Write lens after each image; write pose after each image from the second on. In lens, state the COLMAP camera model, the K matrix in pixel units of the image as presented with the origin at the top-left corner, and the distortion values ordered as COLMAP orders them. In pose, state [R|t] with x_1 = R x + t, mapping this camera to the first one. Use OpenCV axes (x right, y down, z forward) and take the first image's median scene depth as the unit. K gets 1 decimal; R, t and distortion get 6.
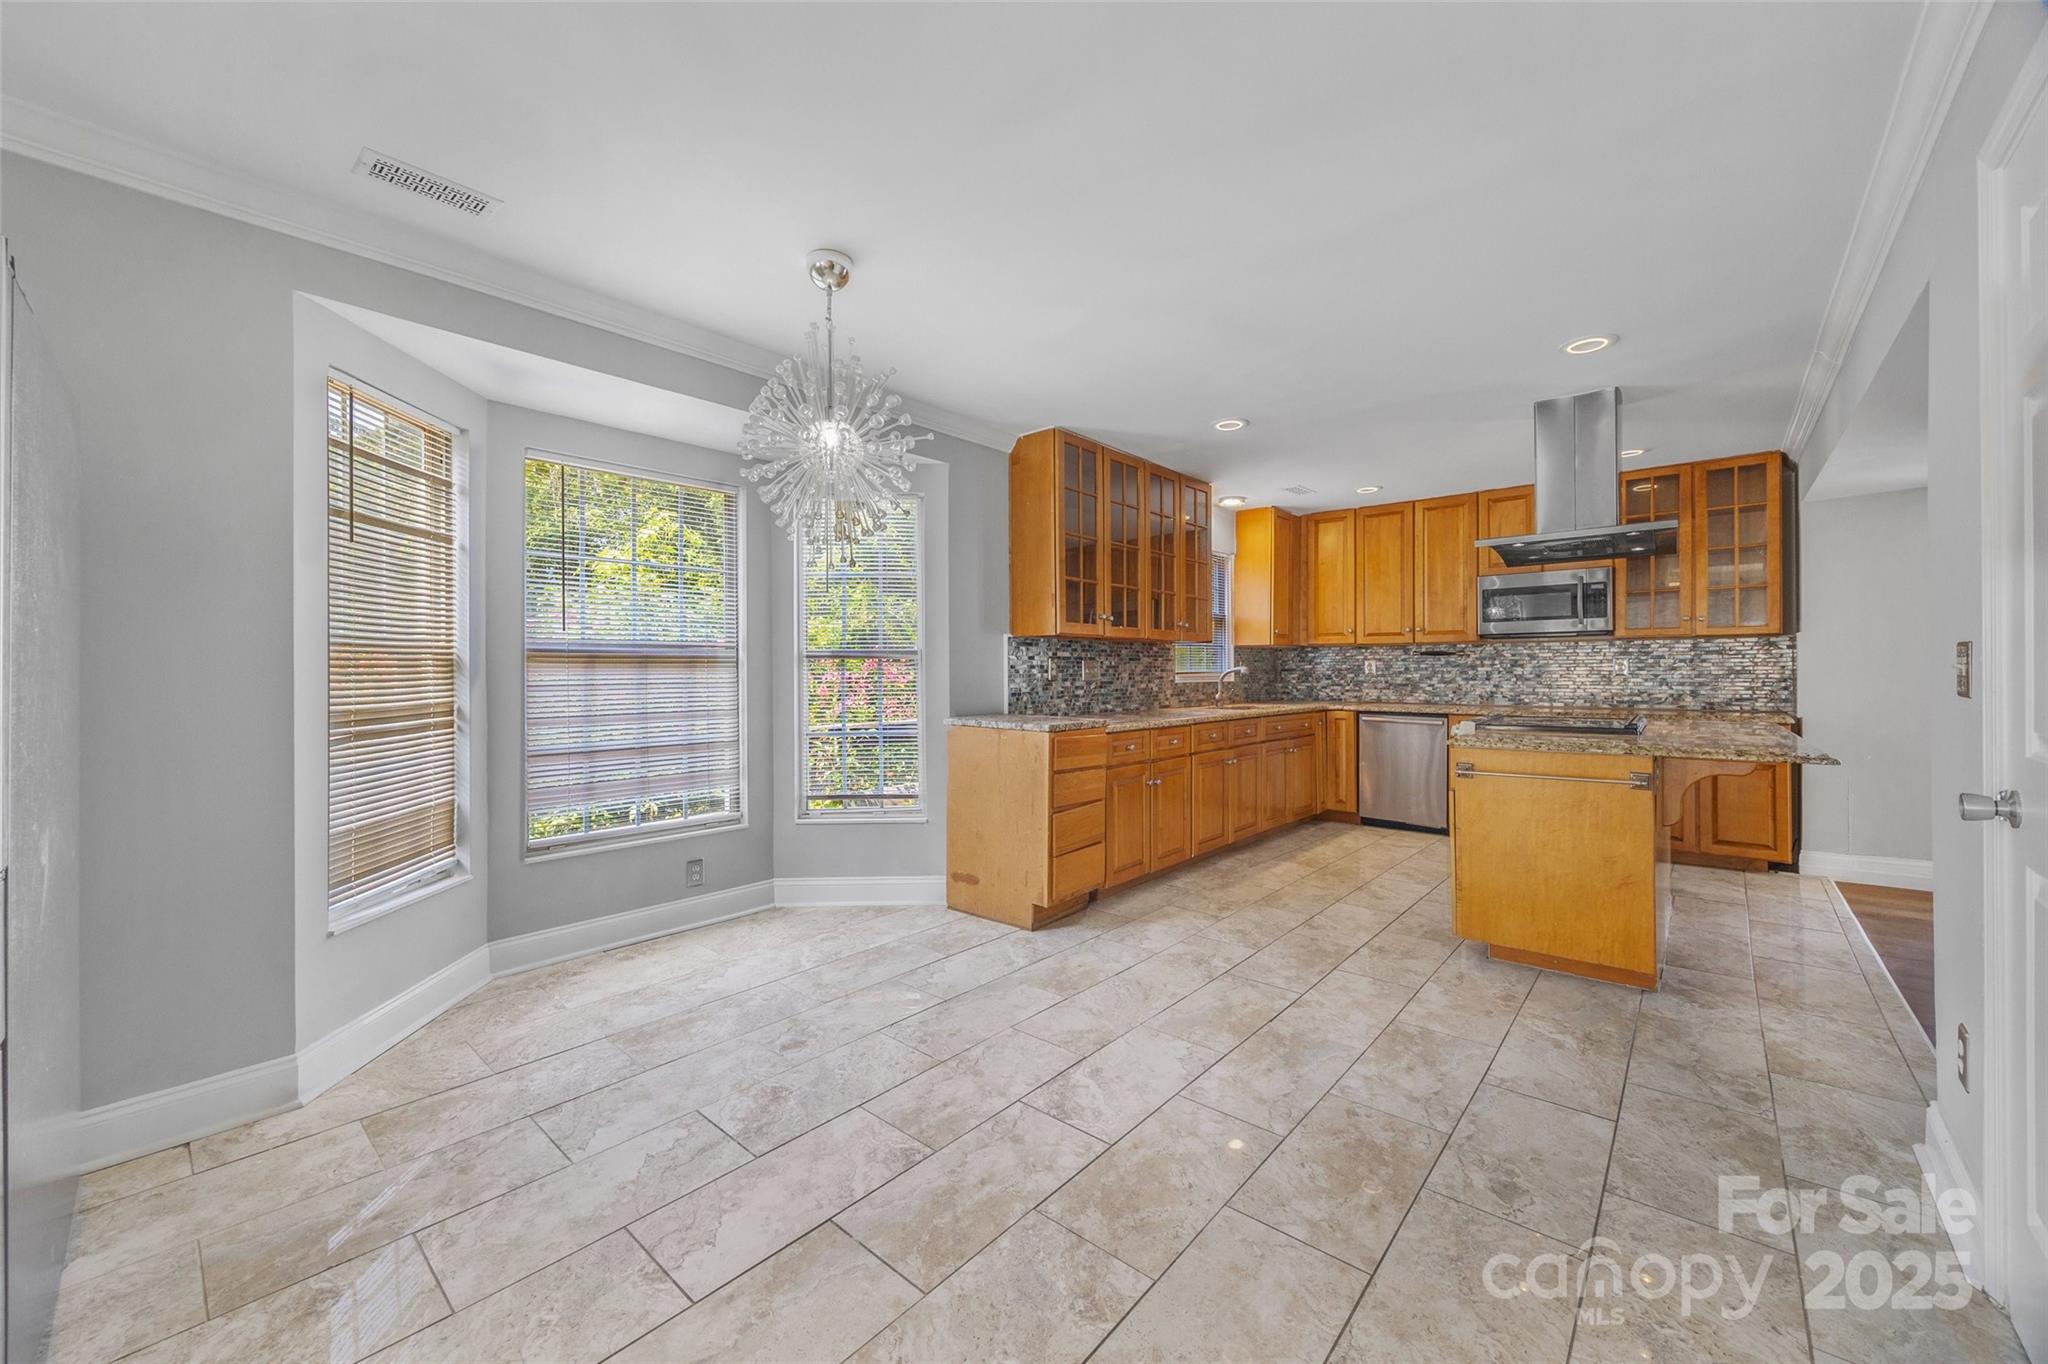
lens RADIAL K [[806.0, 0, 1008.7], [0, 806.0, 674.0], [0, 0, 1]] dist [-0.005777, -0.001085]
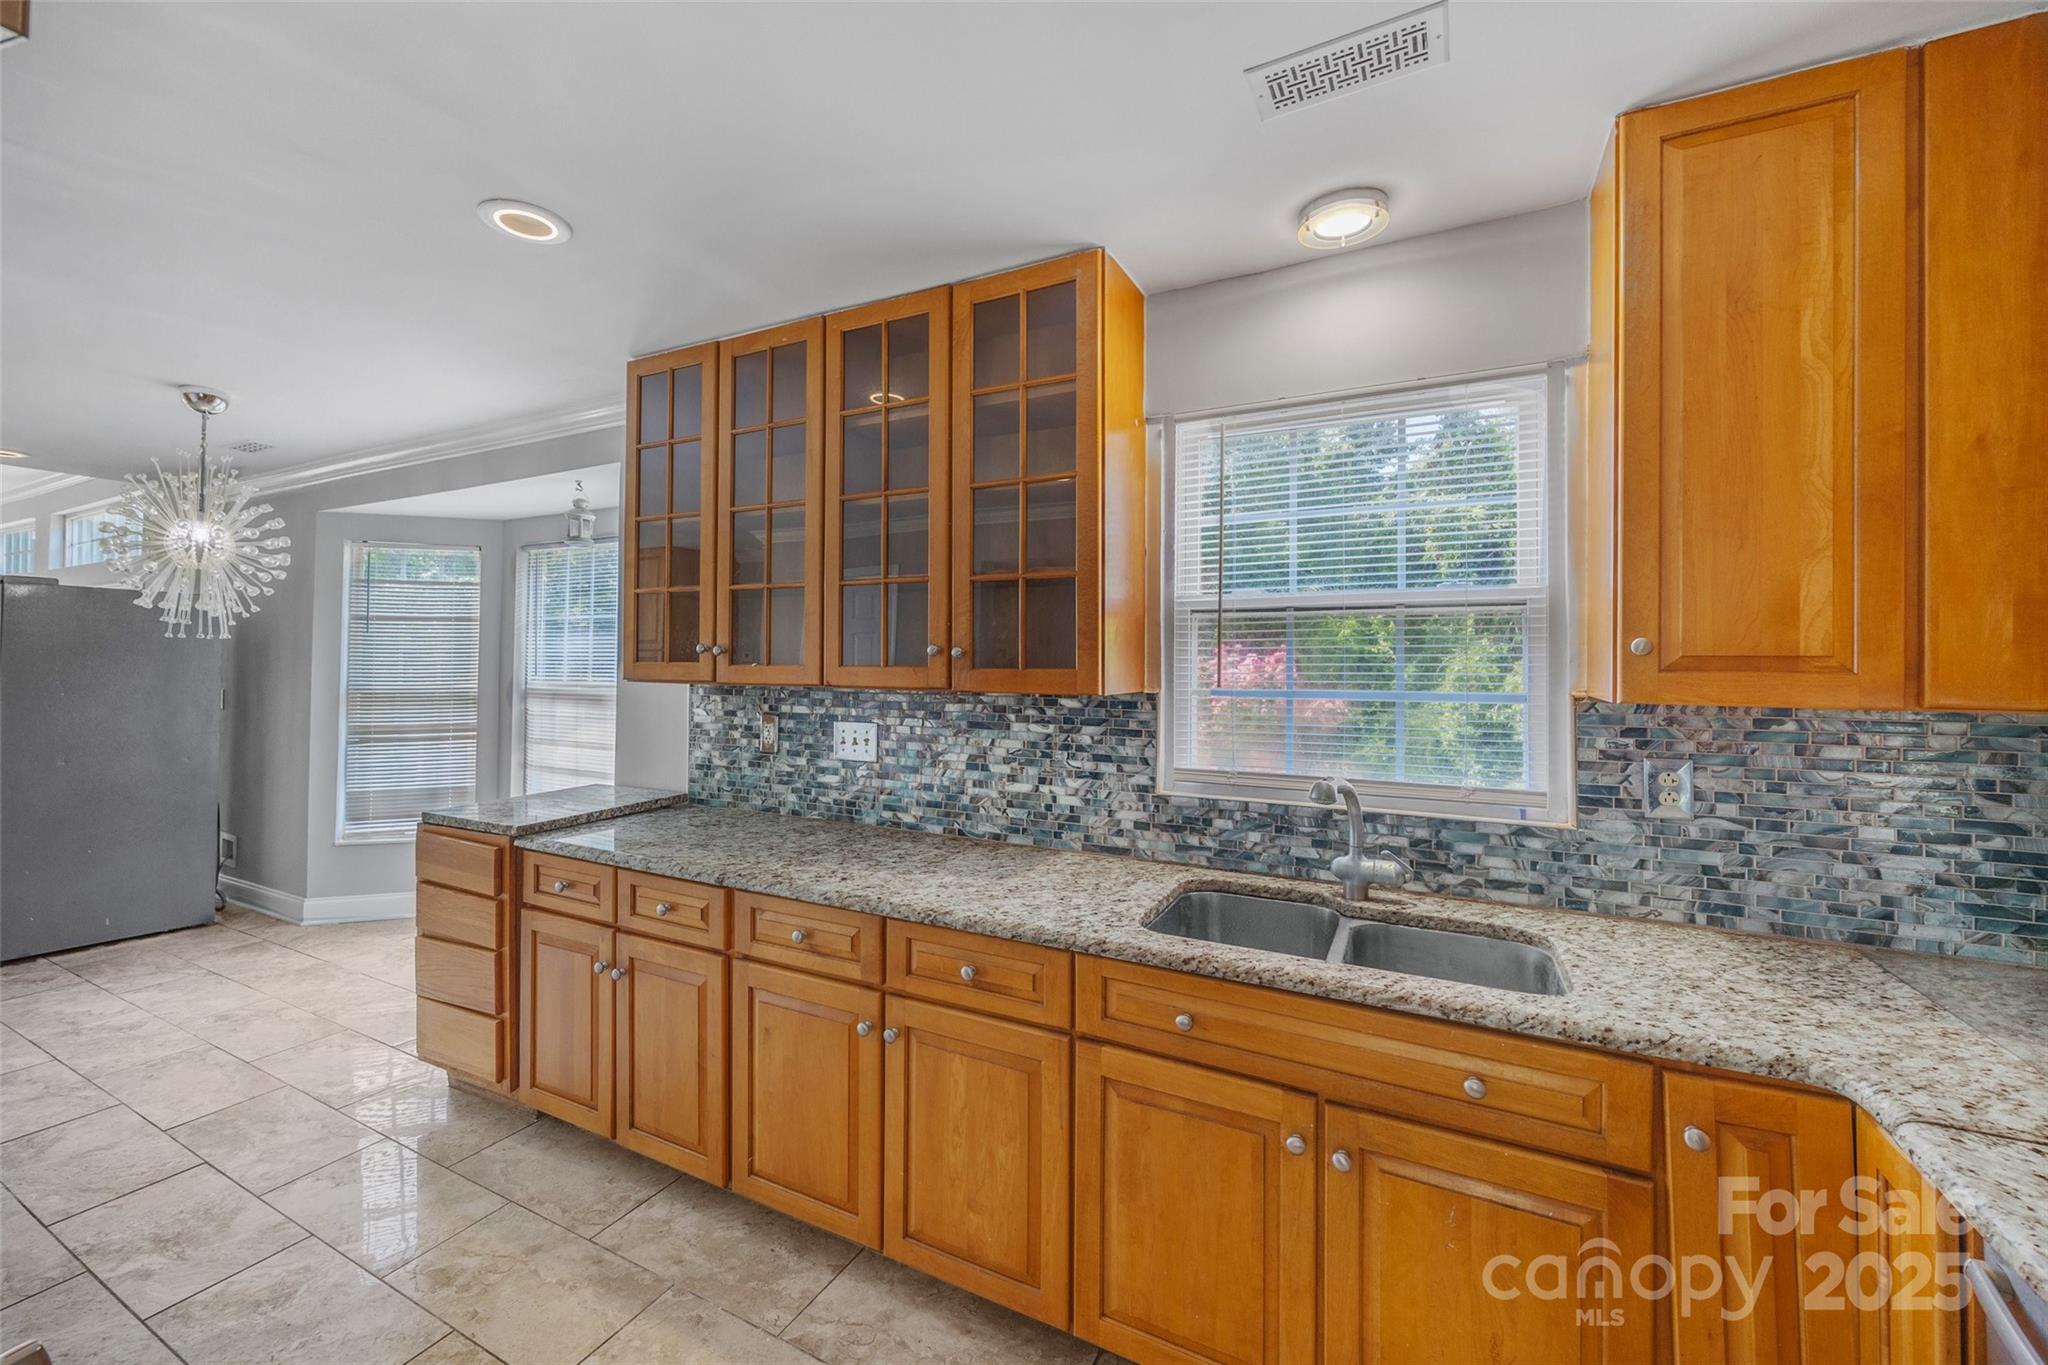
lens RADIAL K [[806.0, 0, 970.0], [0, 806.0, 659.1], [0, 0, 1]] dist [-0.005777, -0.001085]
pose [[0.233977, -0.001333, -0.972241, 0.569271], [-0.011905, 0.999920, -0.004236, -0.051359], [0.972169, 0.012566, 0.233943, 0.851109]]
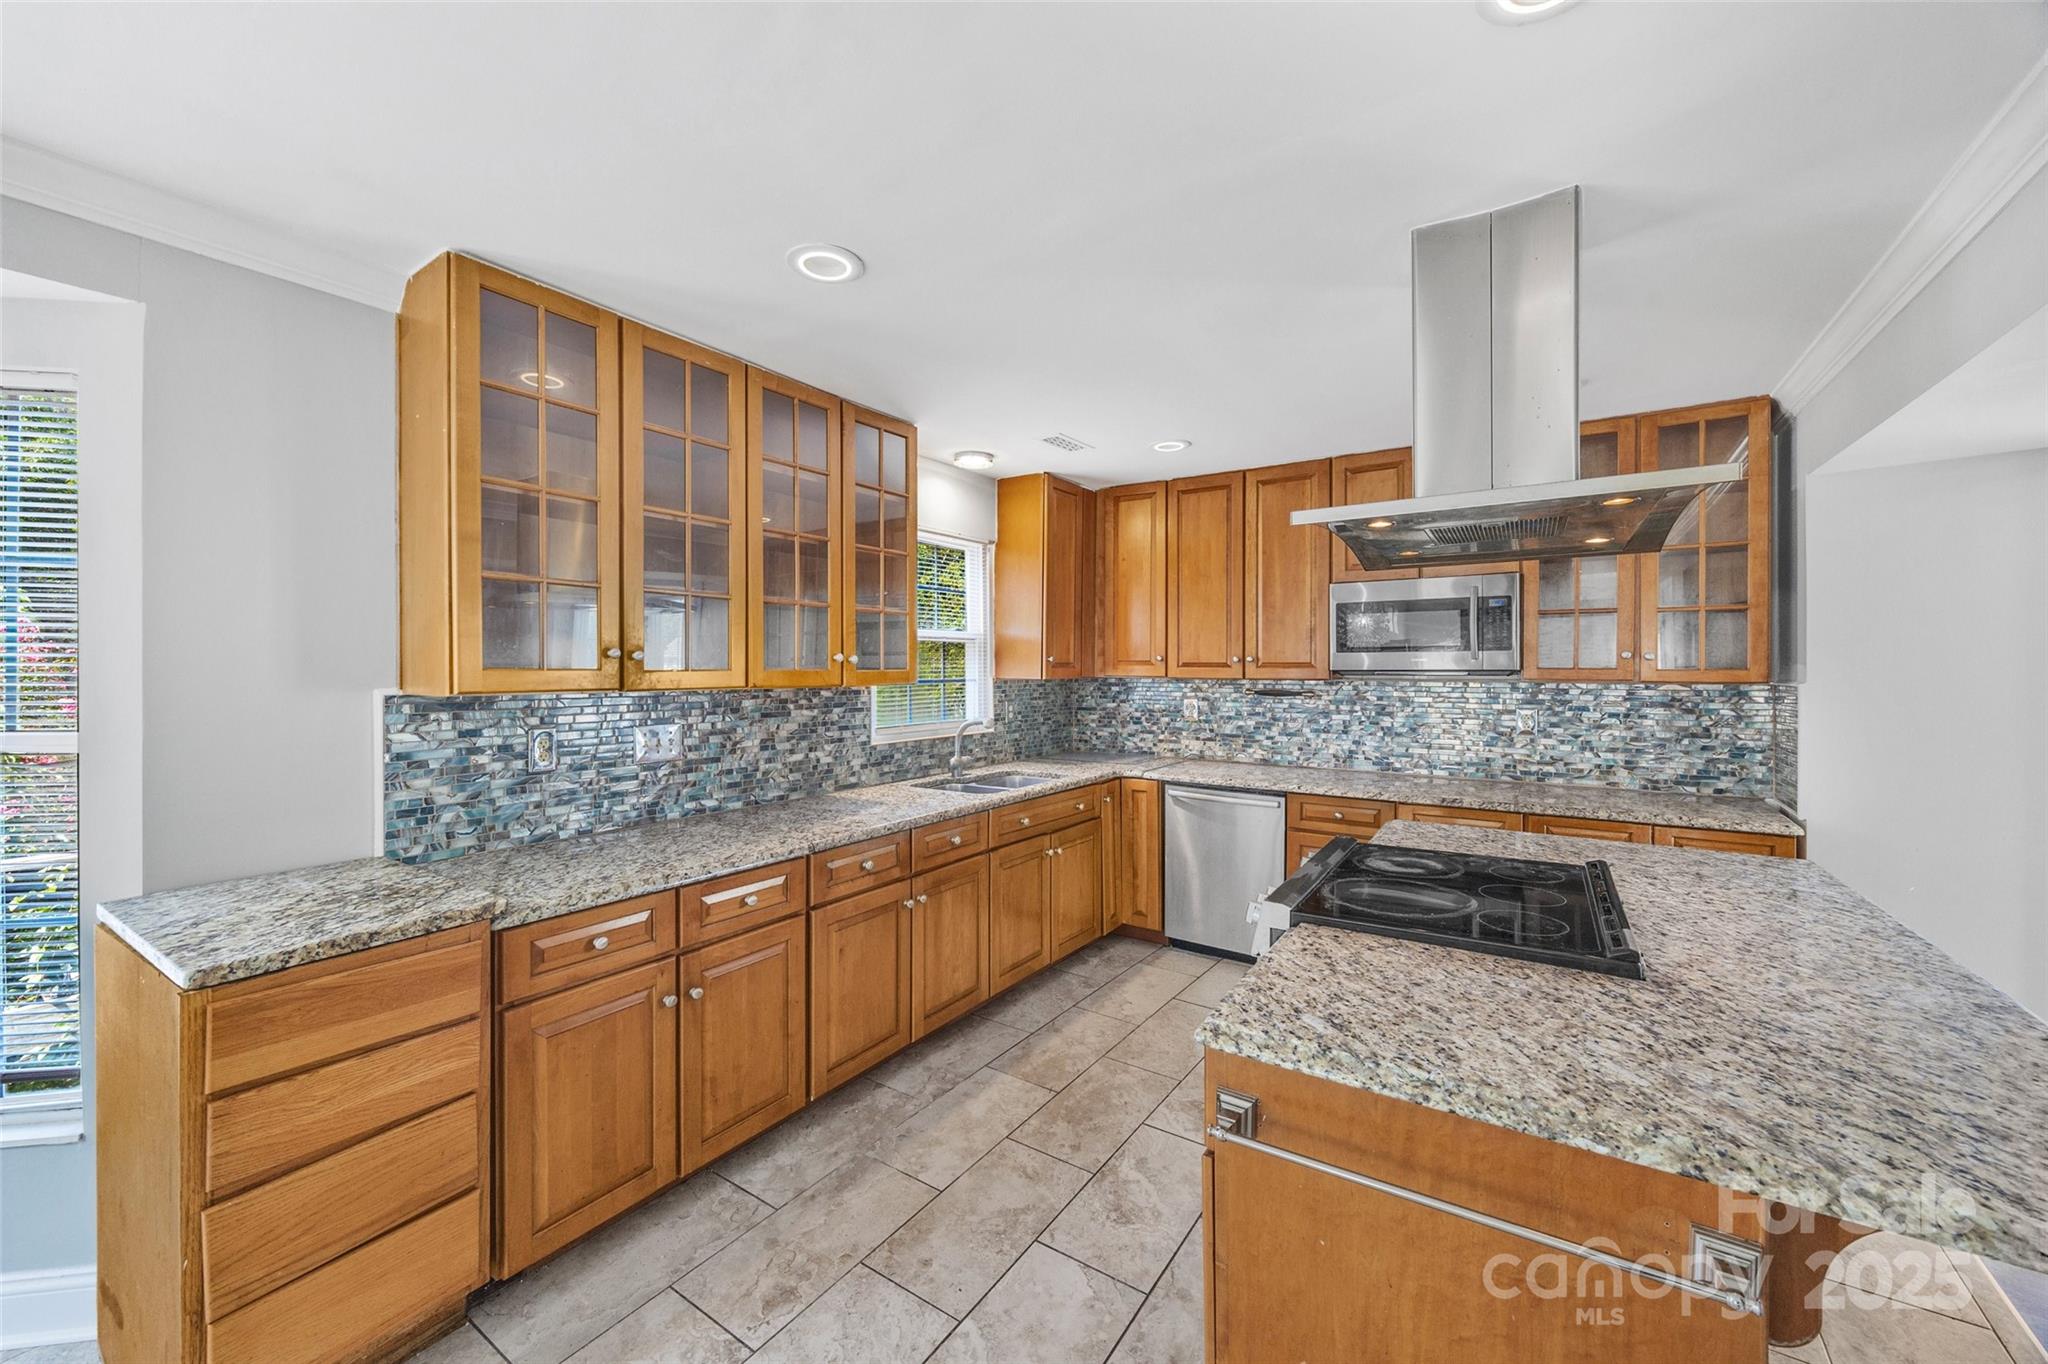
lens RADIAL K [[806.0, 0, 1024.4], [0, 806.0, 669.0], [0, 0, 1]] dist [-0.005777, -0.001085]
pose [[0.990684, 0.004374, 0.136108, 0.246190], [-0.004586, 0.999989, 0.001245, -0.050961], [-0.136101, -0.001858, 0.990693, 0.380058]]
